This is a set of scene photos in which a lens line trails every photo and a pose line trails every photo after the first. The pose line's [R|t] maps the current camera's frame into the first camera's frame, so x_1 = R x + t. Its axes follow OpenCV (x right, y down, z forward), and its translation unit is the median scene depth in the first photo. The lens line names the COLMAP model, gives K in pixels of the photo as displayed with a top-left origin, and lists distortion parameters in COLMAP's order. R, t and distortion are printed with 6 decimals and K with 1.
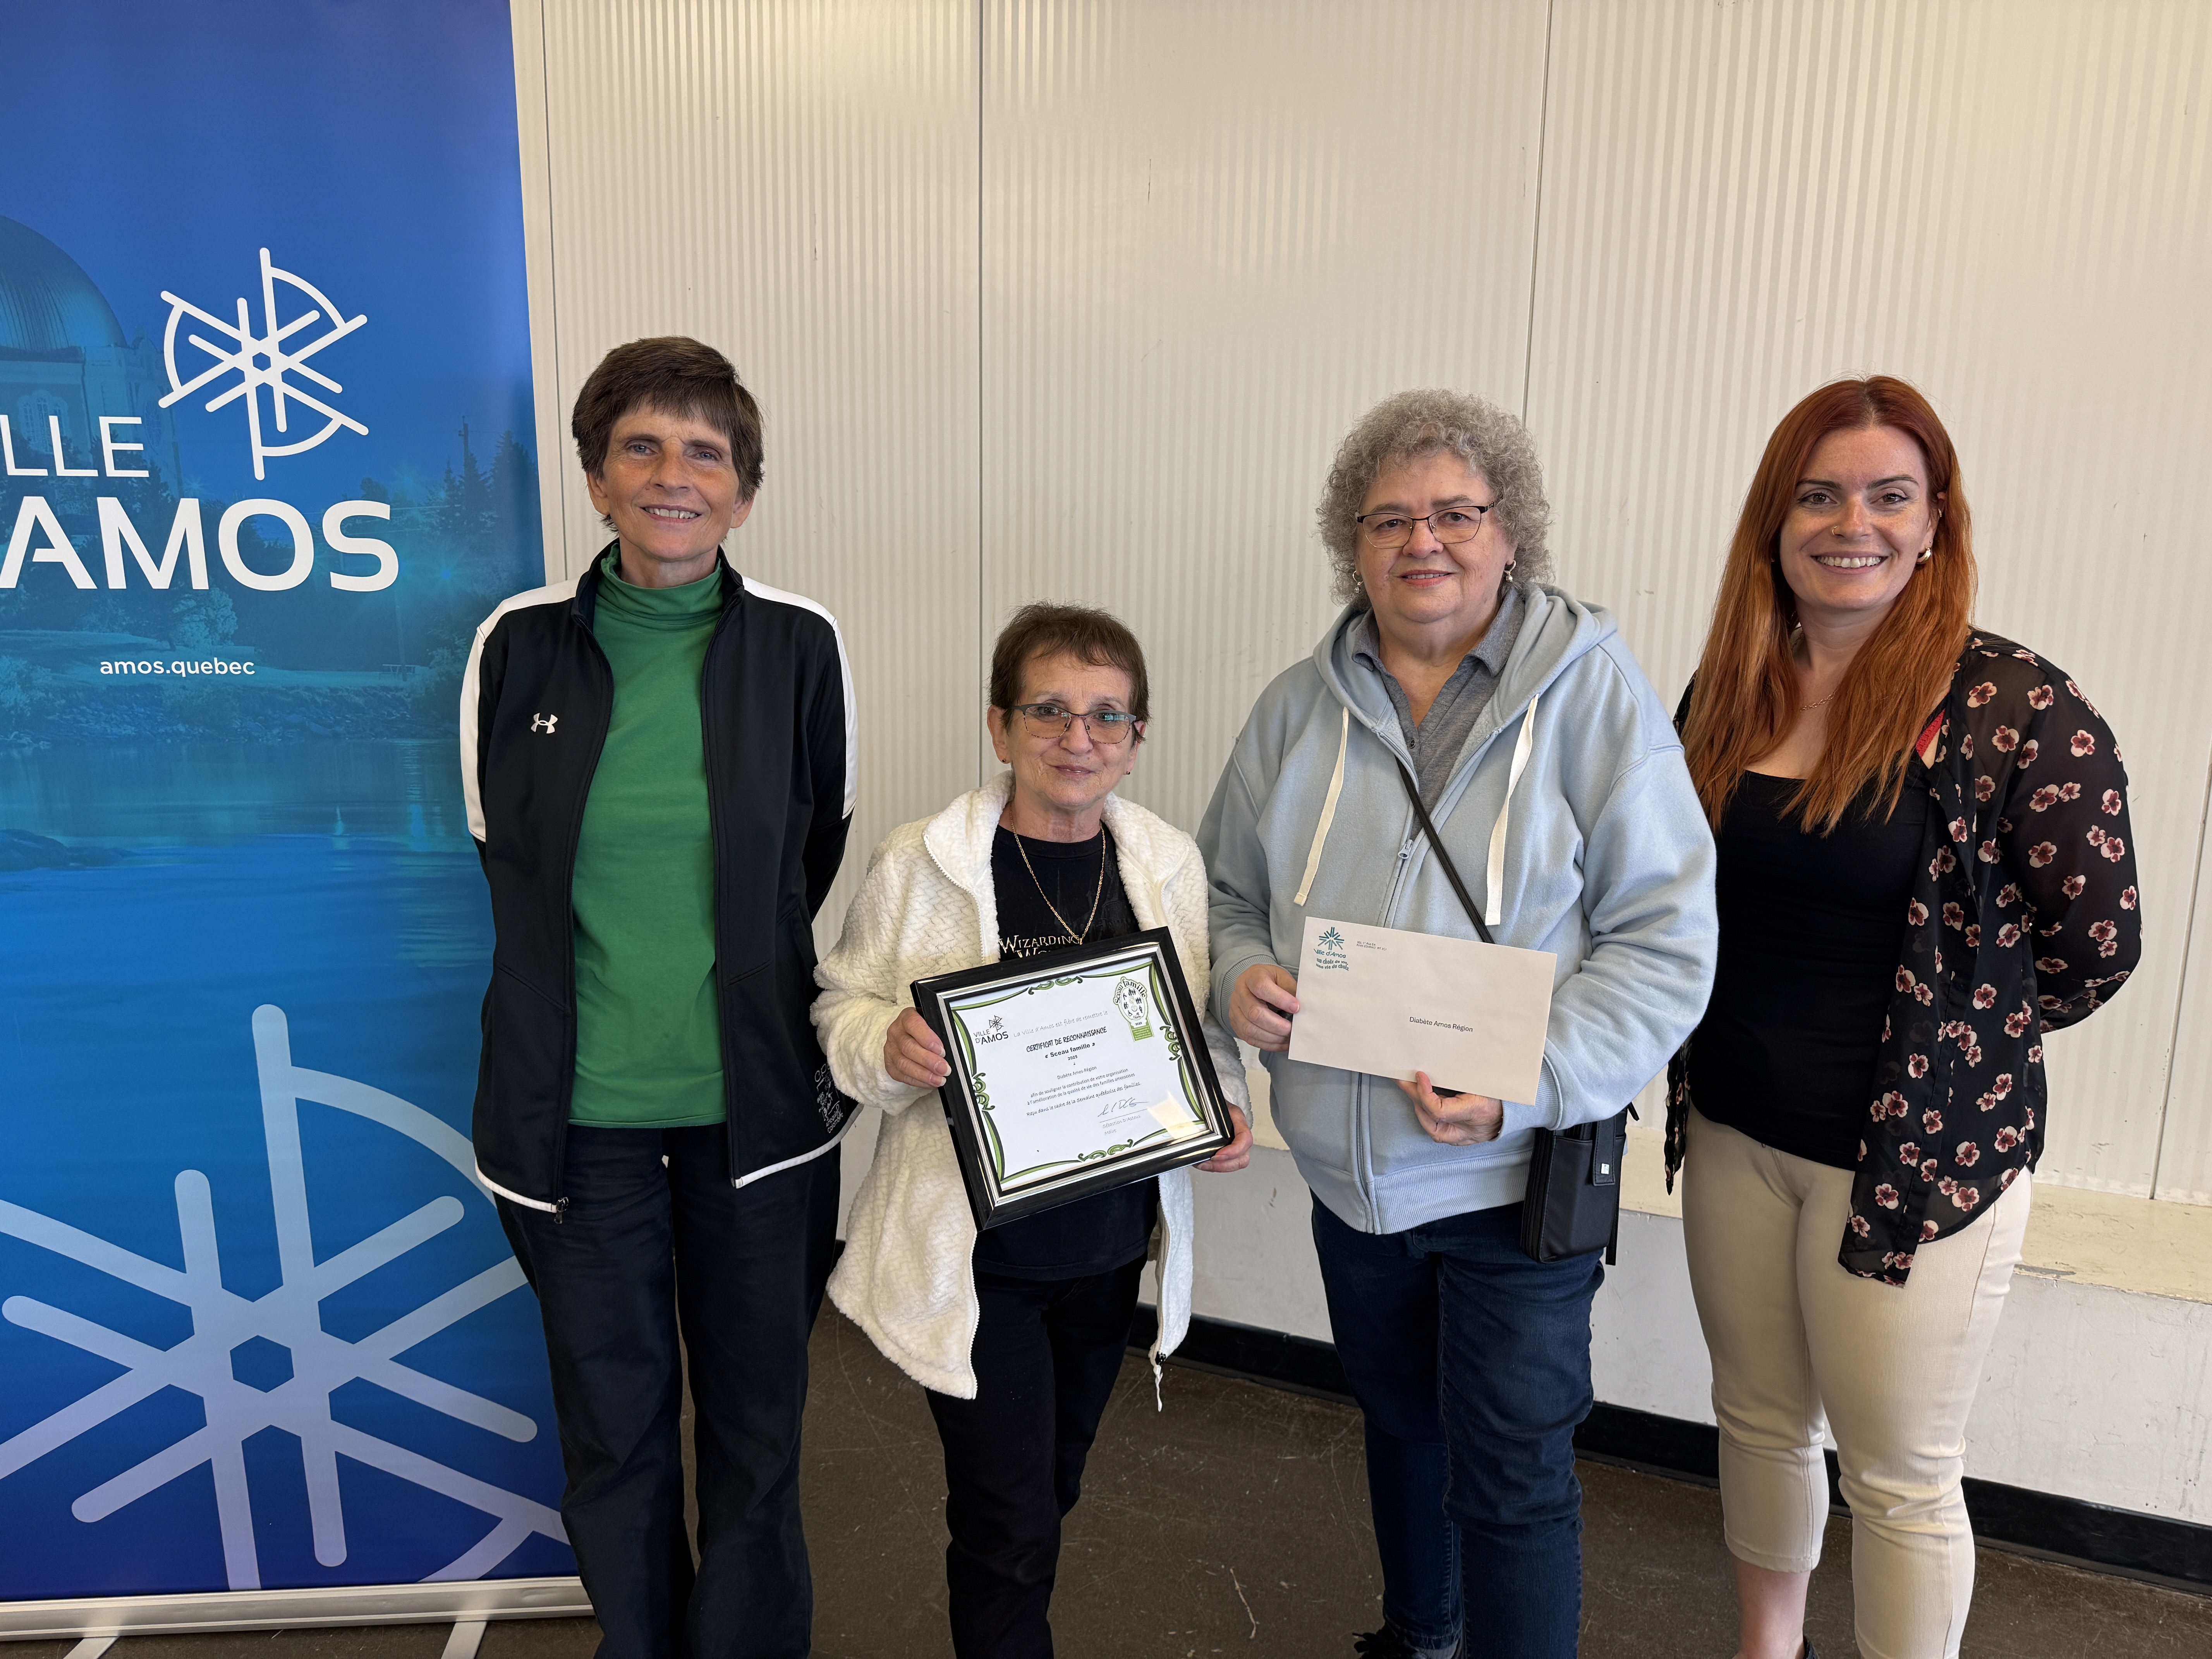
lens RADIAL K [[1571.1, 0, 1122.5], [0, 1571.1, 832.0], [0, 0, 1]] dist [0.004150, -0.011071]
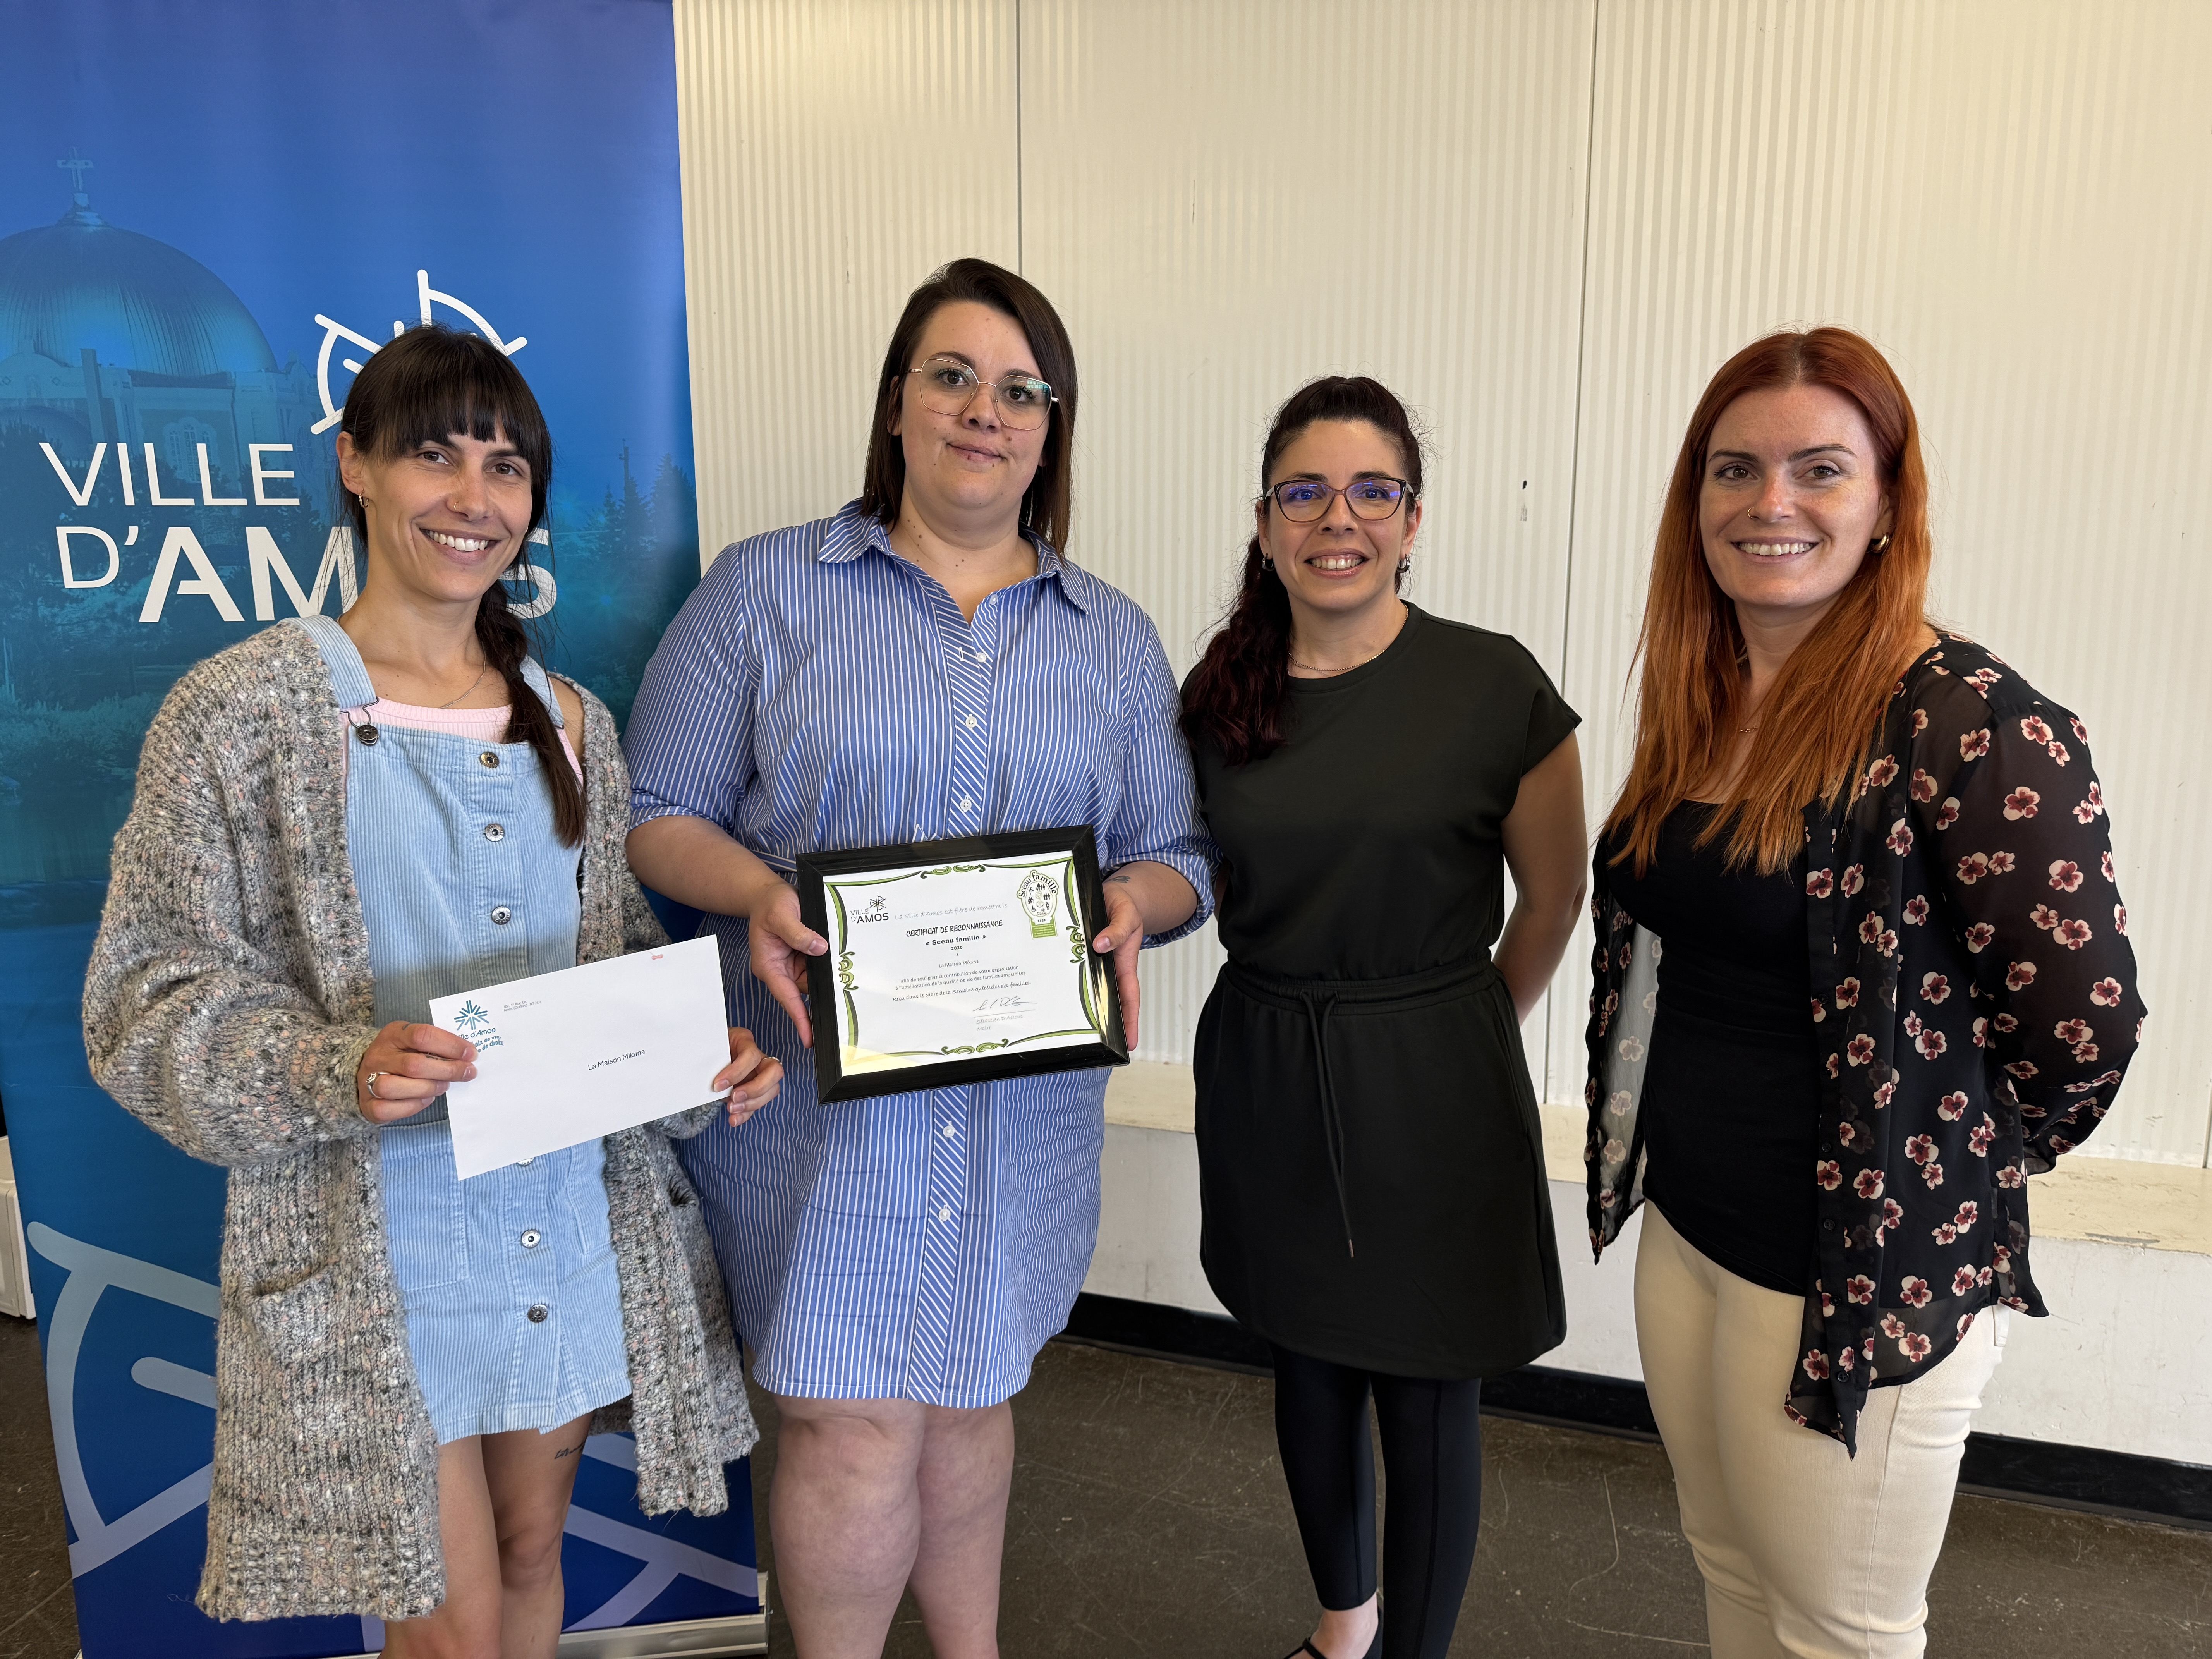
lens RADIAL K [[1569.4, 0, 1102.4], [0, 1569.4, 837.1], [0, 0, 1]] dist [0.000388, -0.006201]
pose [[0.997818, -0.028946, 0.059349, -0.182280], [0.029627, 0.999505, -0.010629, 0.004632], [-0.059012, 0.012364, 0.998181, 0.002372]]
